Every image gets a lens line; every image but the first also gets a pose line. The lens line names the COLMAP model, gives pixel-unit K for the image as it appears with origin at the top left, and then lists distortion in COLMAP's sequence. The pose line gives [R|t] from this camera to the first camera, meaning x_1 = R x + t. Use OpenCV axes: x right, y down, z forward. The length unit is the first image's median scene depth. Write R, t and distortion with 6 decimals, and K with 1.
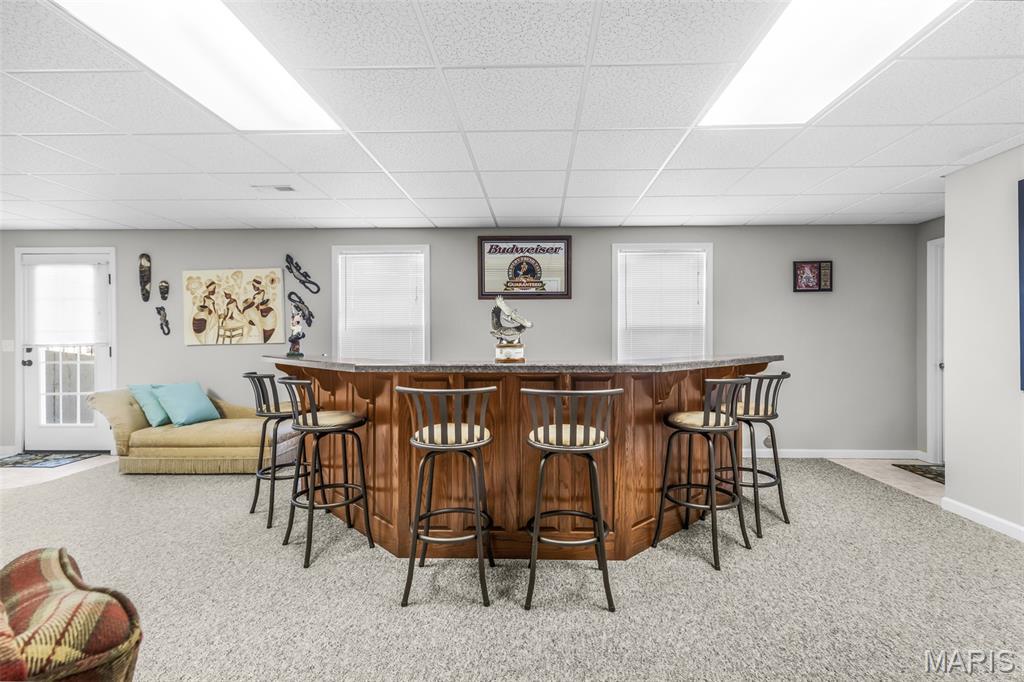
lens RADIAL K [[494.8, 0, 514.6], [0, 494.8, 335.8], [0, 0, 1]] dist [0.004296, 0.001705]
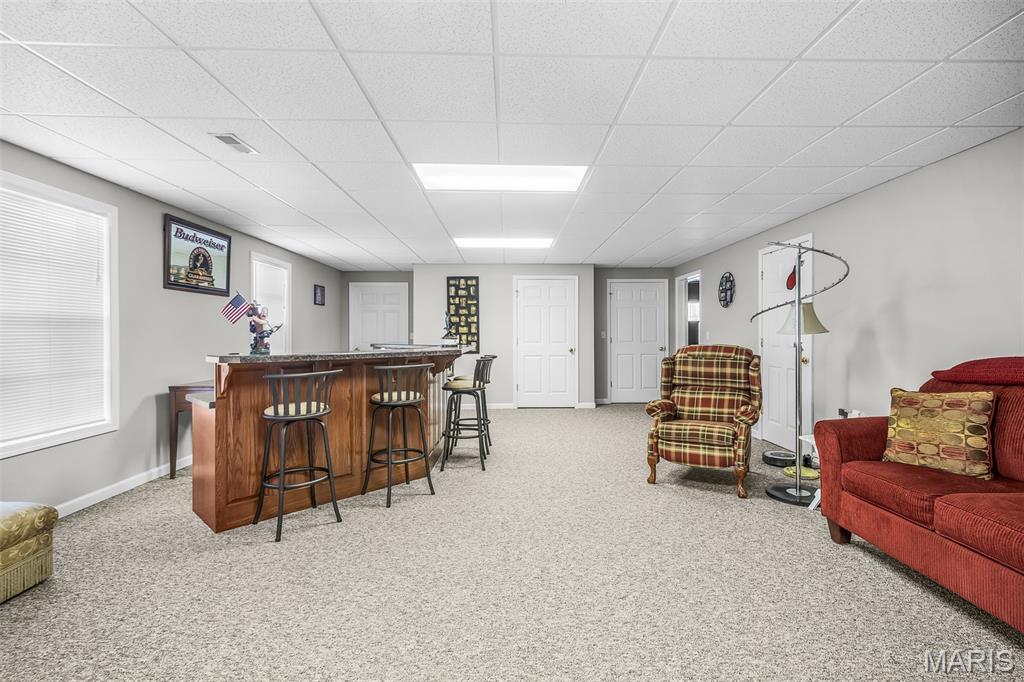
lens RADIAL K [[494.8, 0, 512.5], [0, 494.8, 337.0], [0, 0, 1]] dist [0.004296, 0.001705]
pose [[-0.033951, -0.002170, 0.999421, -0.940219], [0.014624, 0.999890, 0.002668, 0.014928], [-0.999317, 0.014706, -0.033916, 0.444183]]
